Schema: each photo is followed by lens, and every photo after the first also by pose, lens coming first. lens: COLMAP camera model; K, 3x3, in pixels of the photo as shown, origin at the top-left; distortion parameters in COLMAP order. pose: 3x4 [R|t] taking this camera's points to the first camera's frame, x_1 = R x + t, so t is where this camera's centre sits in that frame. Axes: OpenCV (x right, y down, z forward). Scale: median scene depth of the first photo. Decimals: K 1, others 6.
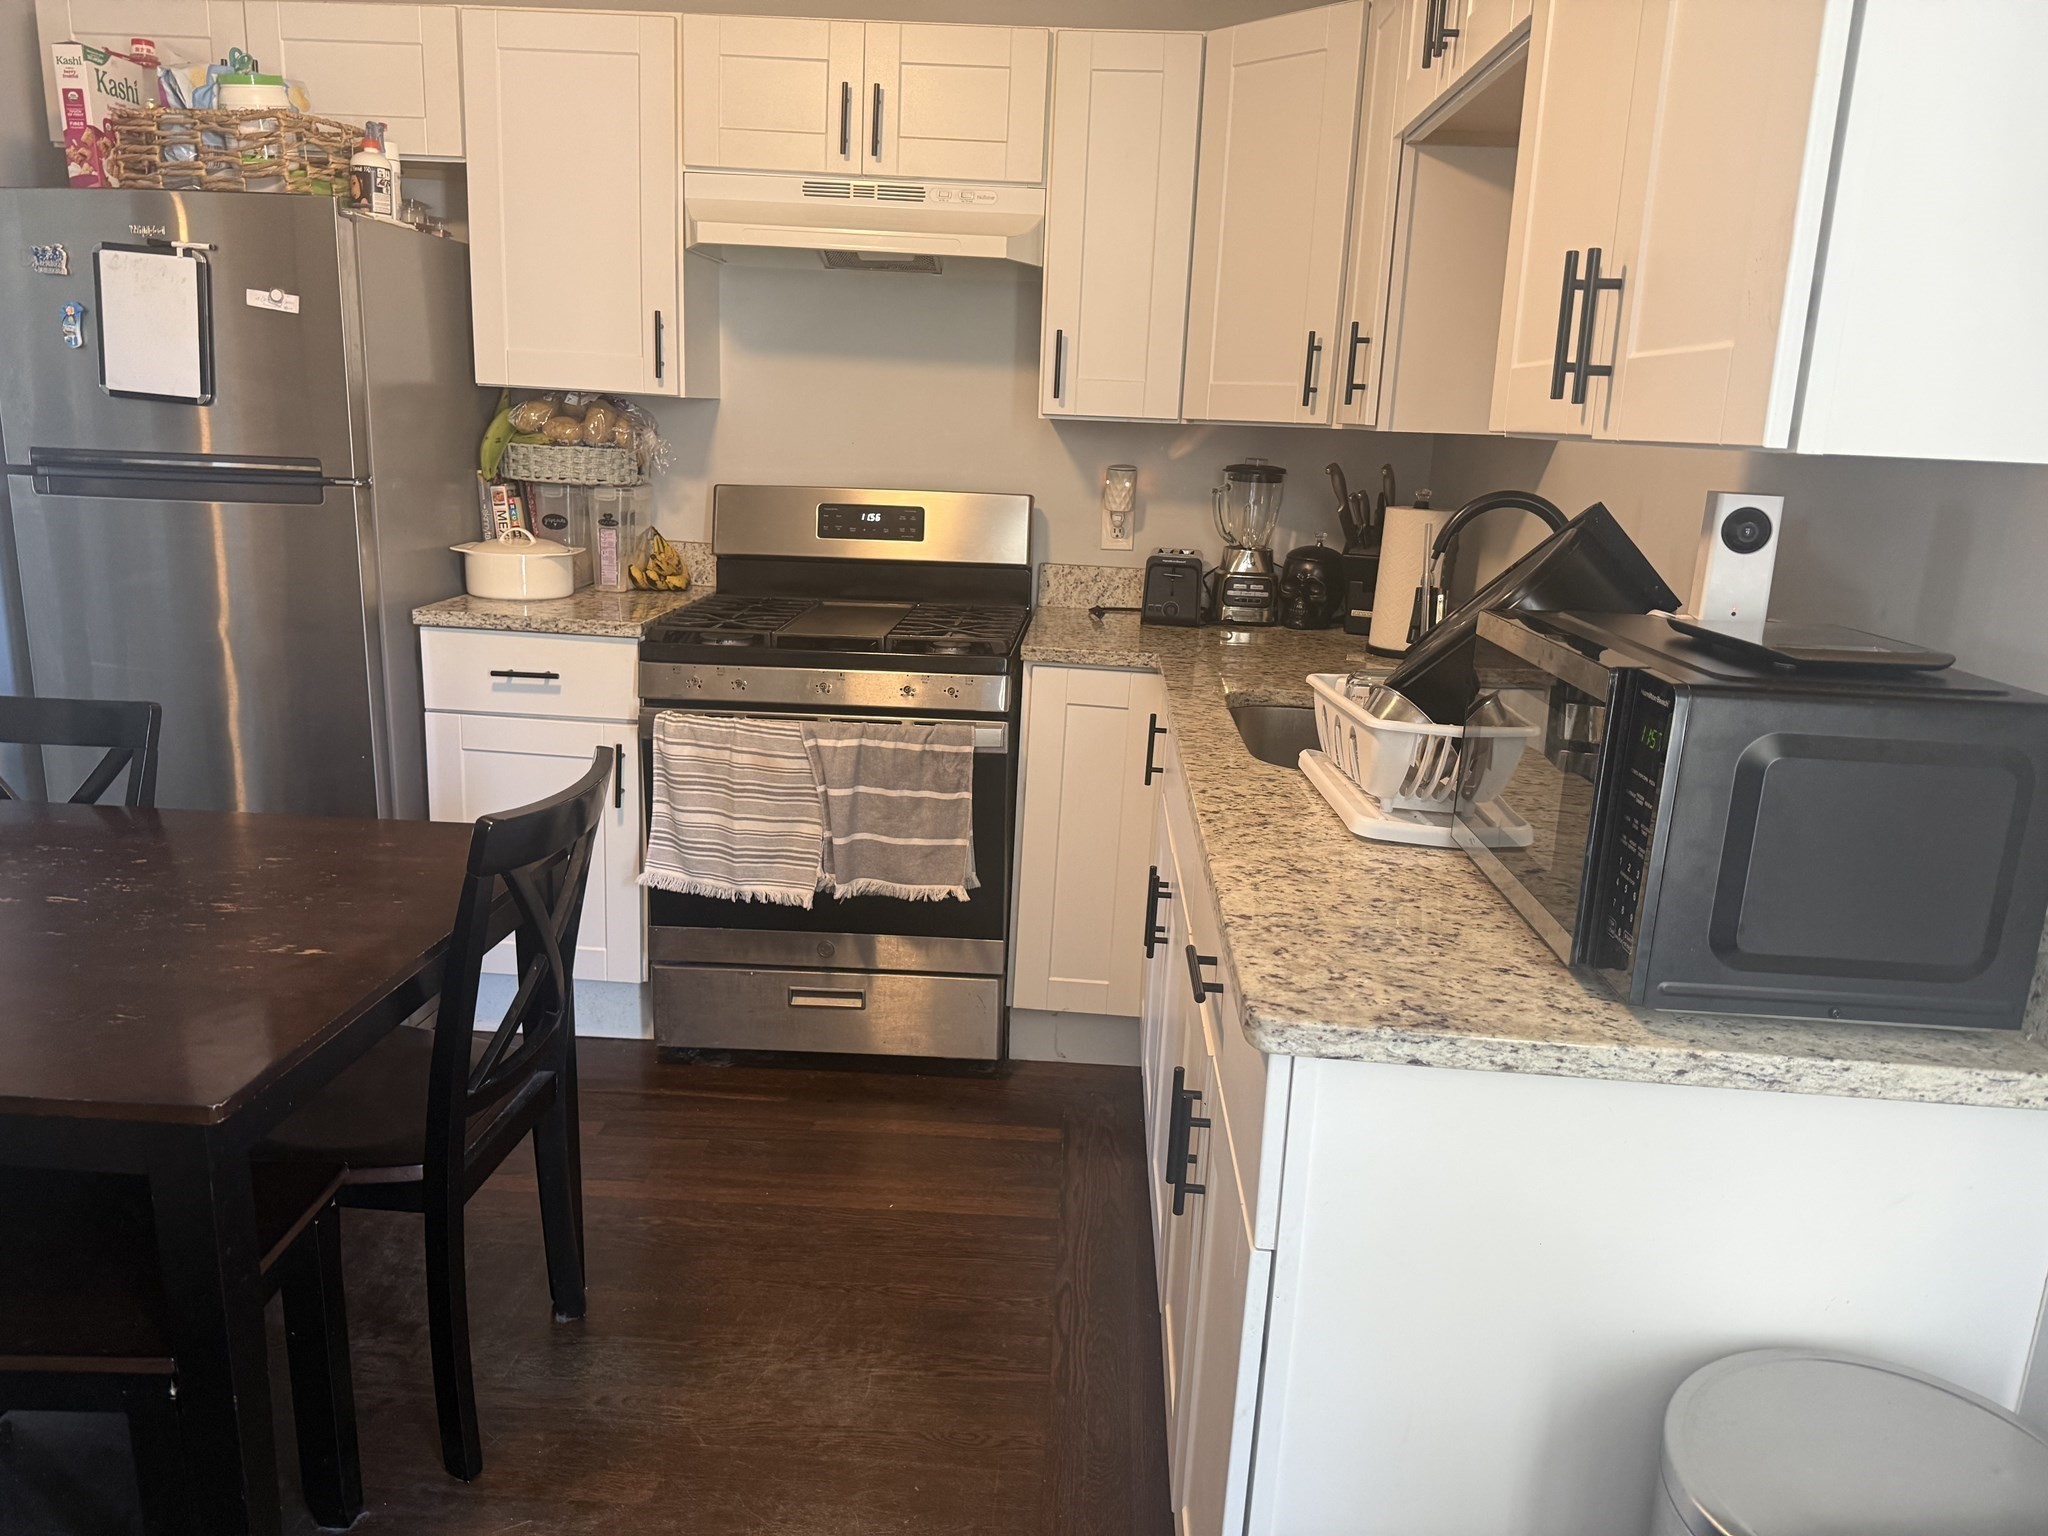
lens RADIAL K [[1438.6, 0, 1024.0], [0, 1438.6, 768.0], [0, 0, 1]] dist [0.140986, -0.261431]
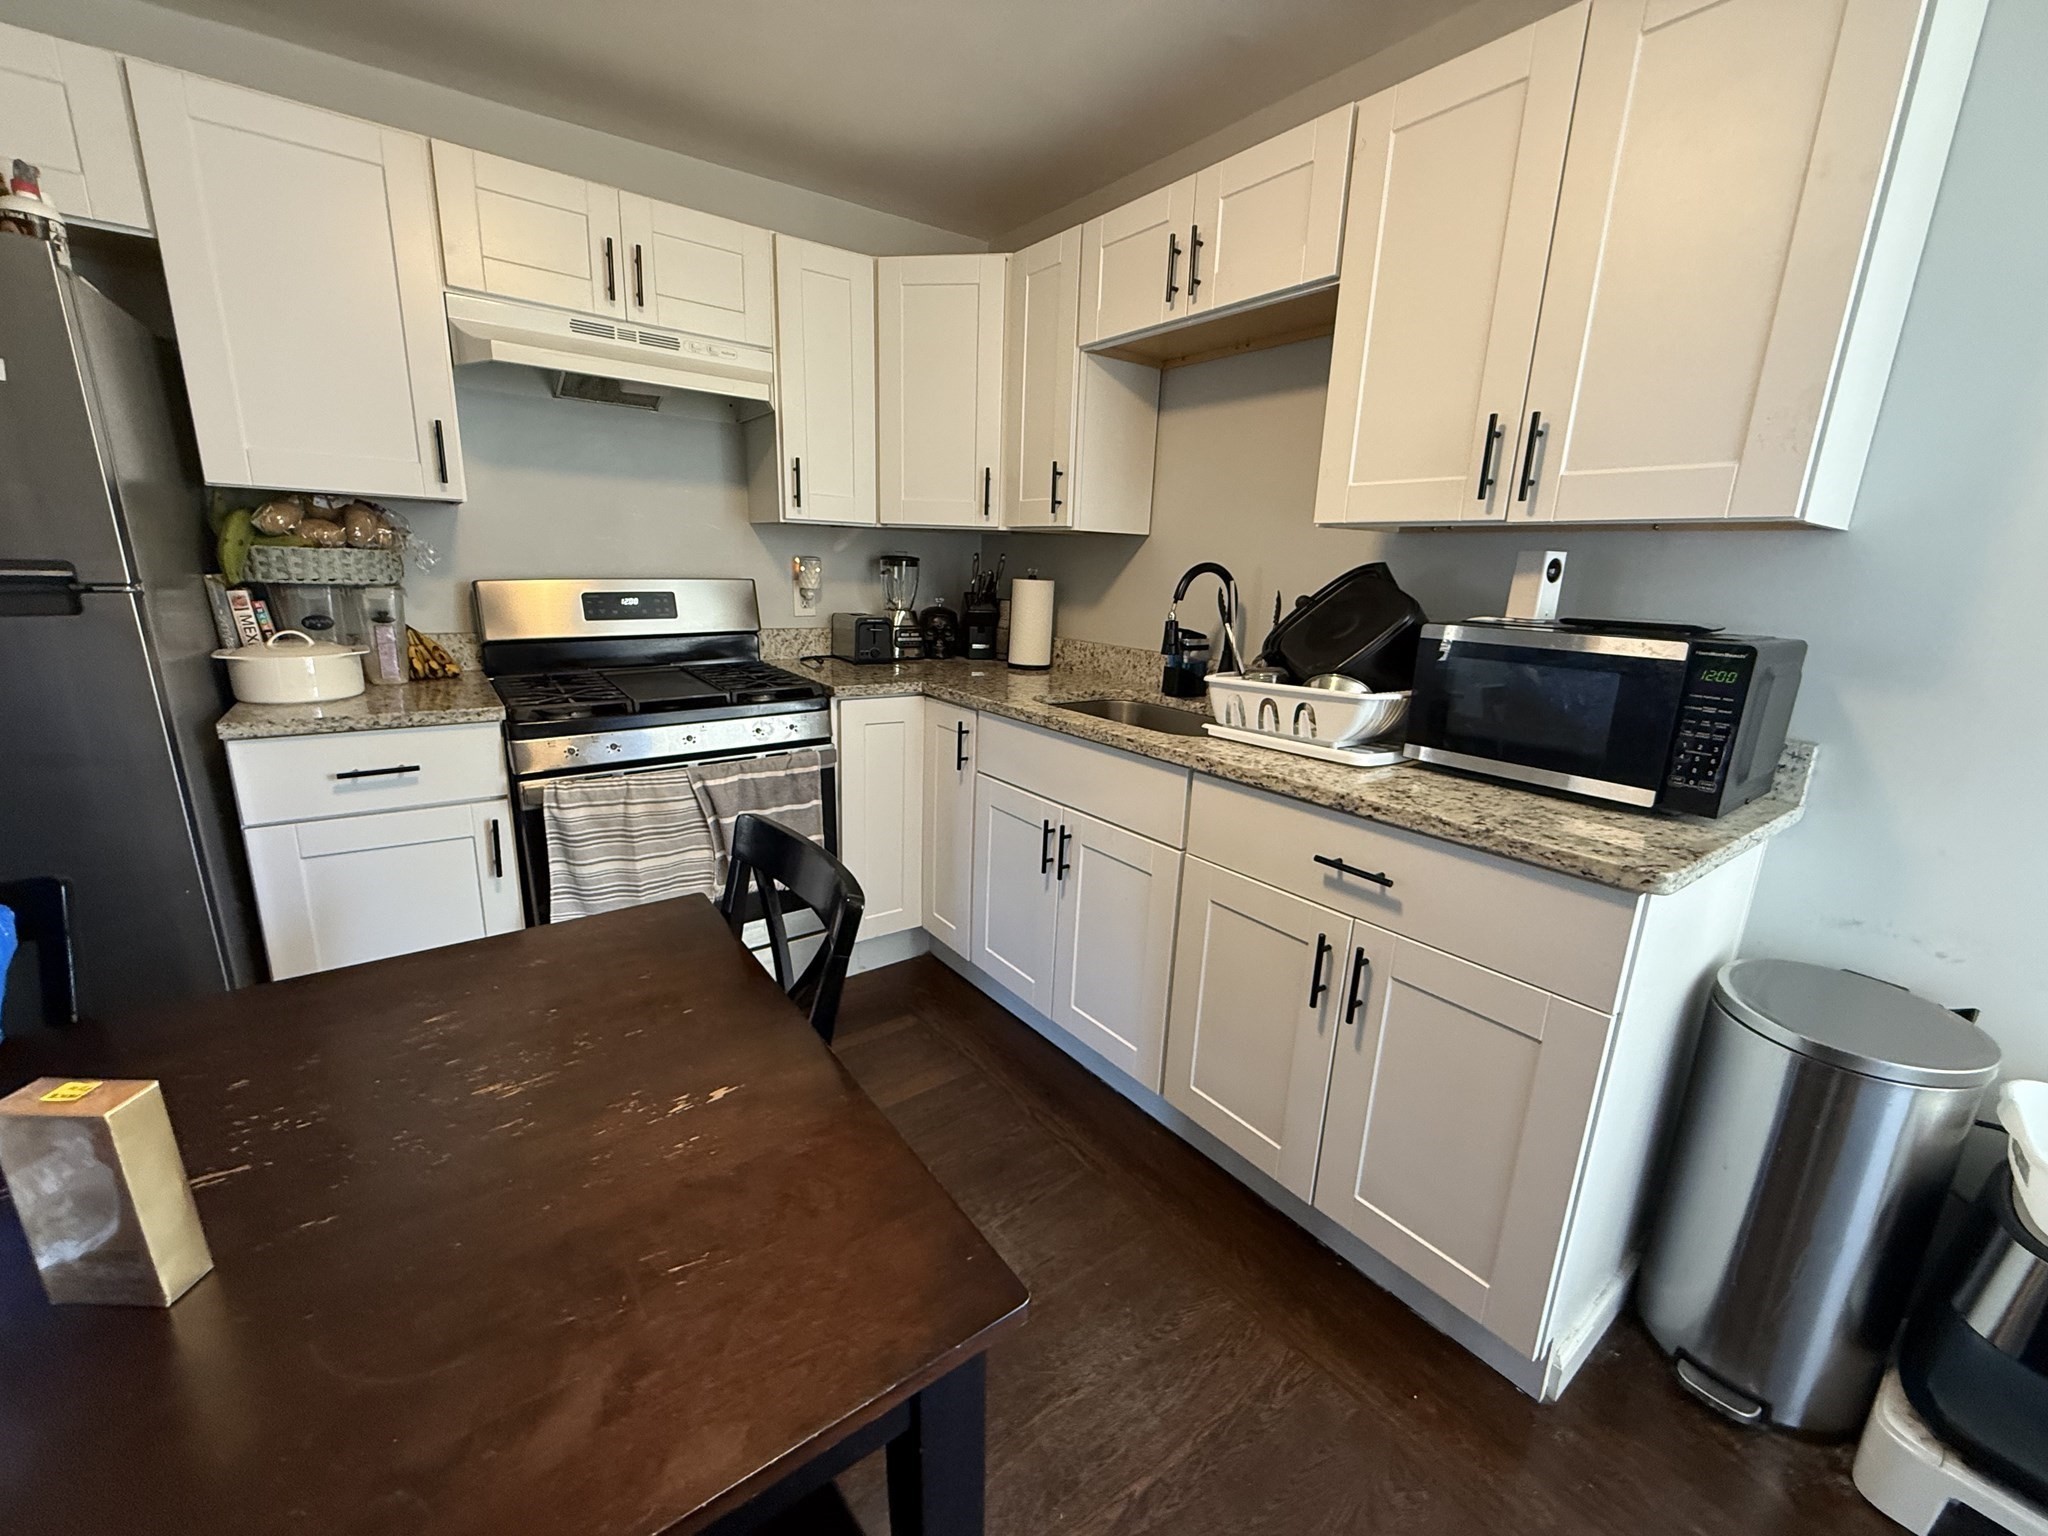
lens RADIAL K [[823.6, 0, 1024.0], [0, 823.6, 768.0], [0, 0, 1]] dist [0.002043, 0.000202]
pose [[0.773267, -0.172512, 0.610162, -0.335806], [0.150987, 0.984695, 0.087056, -0.047650], [-0.615841, 0.024809, 0.787479, 0.261654]]
